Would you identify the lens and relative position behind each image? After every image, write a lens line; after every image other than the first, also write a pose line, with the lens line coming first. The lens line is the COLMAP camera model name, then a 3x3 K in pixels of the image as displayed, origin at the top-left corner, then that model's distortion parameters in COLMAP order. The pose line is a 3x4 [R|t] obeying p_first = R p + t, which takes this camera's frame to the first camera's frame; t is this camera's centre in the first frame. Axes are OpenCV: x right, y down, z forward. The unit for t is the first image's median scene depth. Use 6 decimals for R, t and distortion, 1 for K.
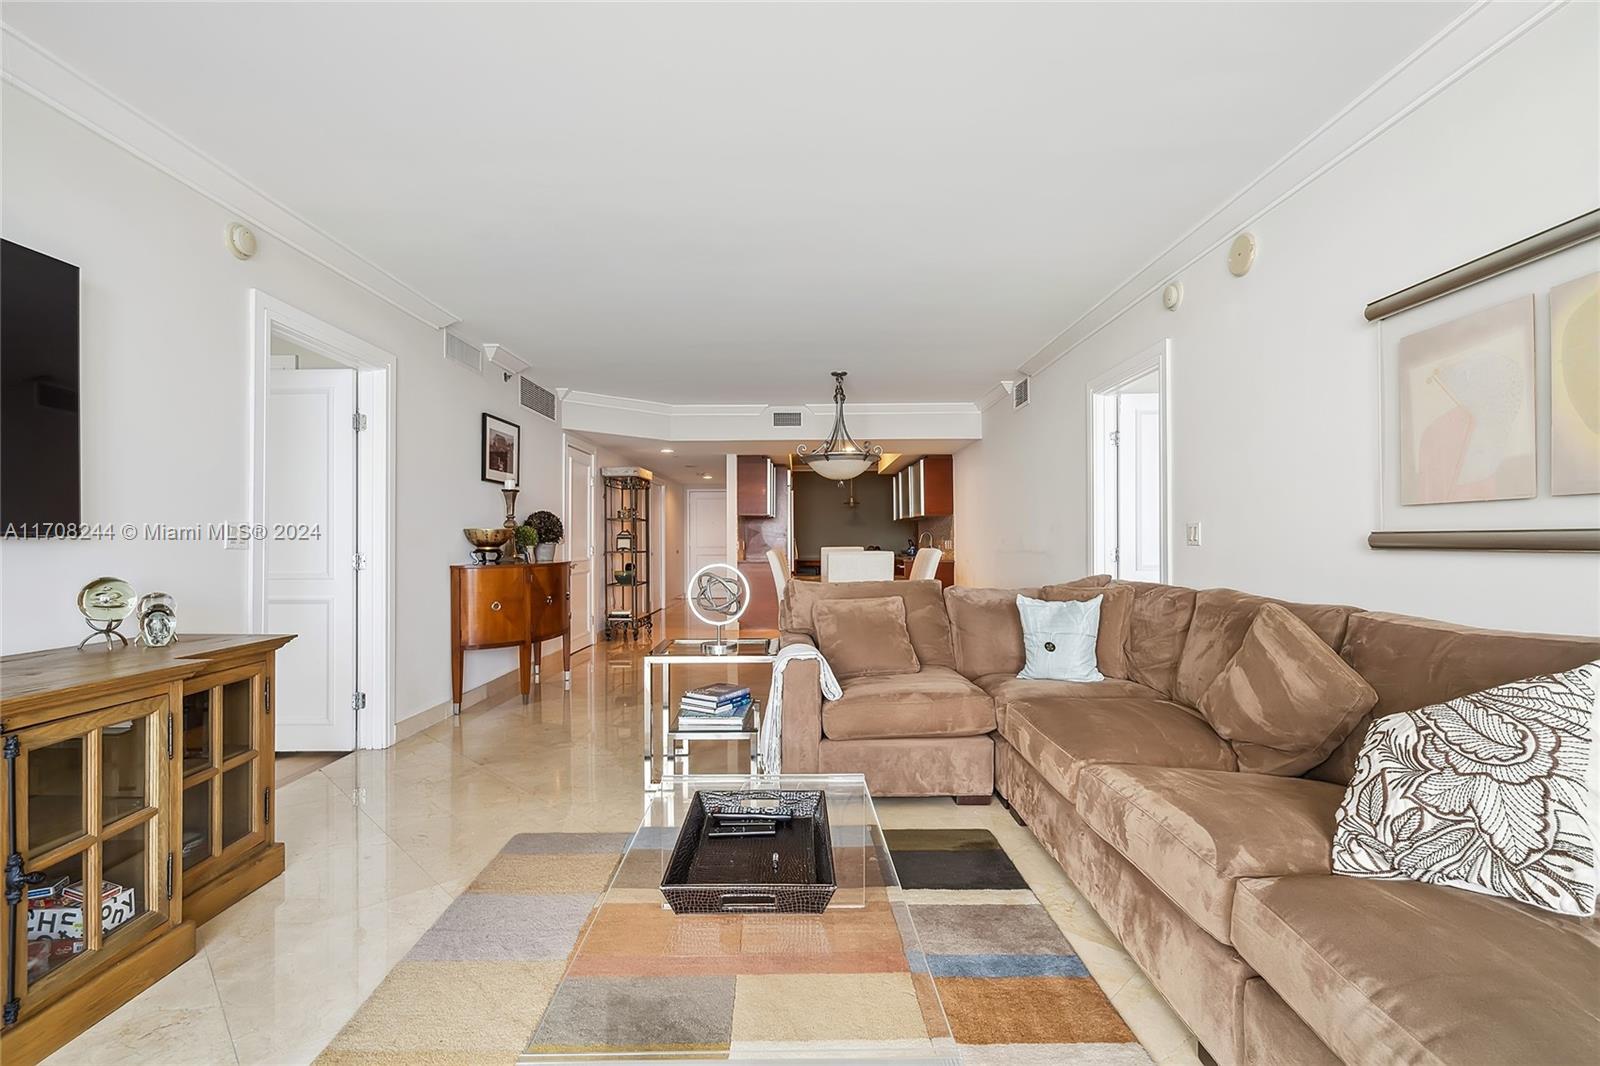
lens RADIAL K [[762.8, 0, 800.7], [0, 762.8, 531.6], [0, 0, 1]] dist [-0.004168, 0.003401]
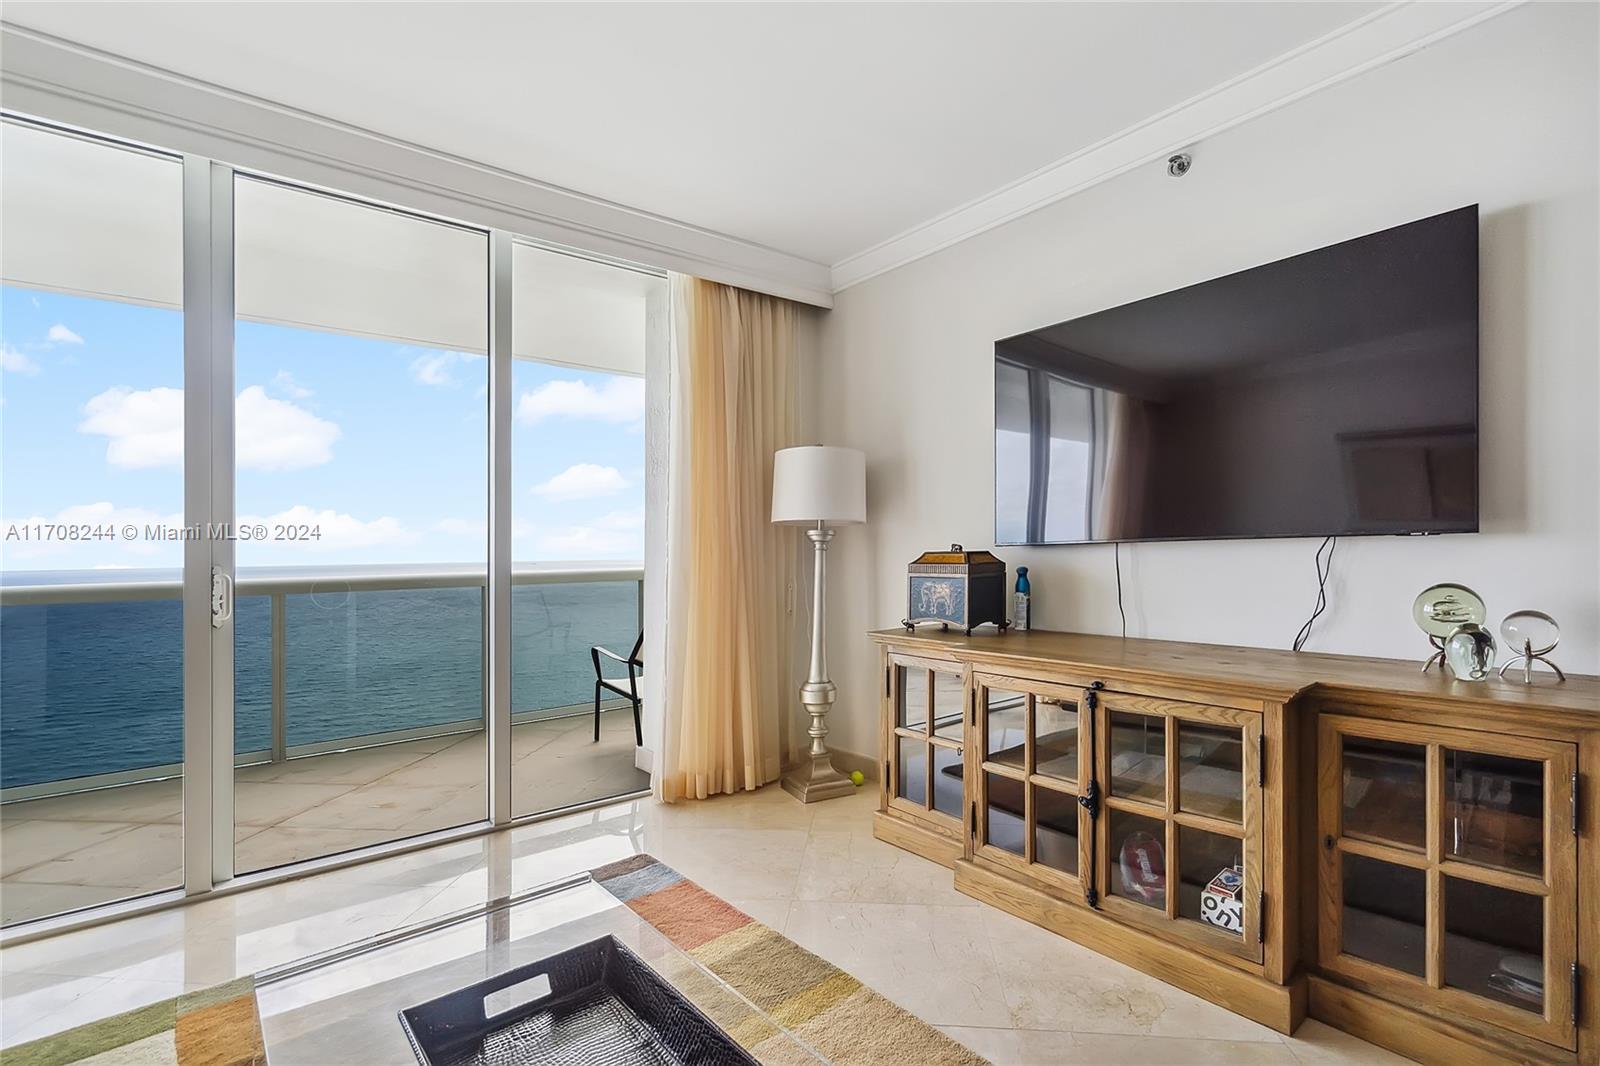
lens RADIAL K [[762.8, 0, 800.5], [0, 762.8, 540.2], [0, 0, 1]] dist [-0.004168, 0.003401]
pose [[-0.753119, 0.001057, -0.657884, 0.157500], [0.004046, 0.999987, -0.003025, 0.016715], [0.657872, -0.004940, -0.753113, 1.343629]]
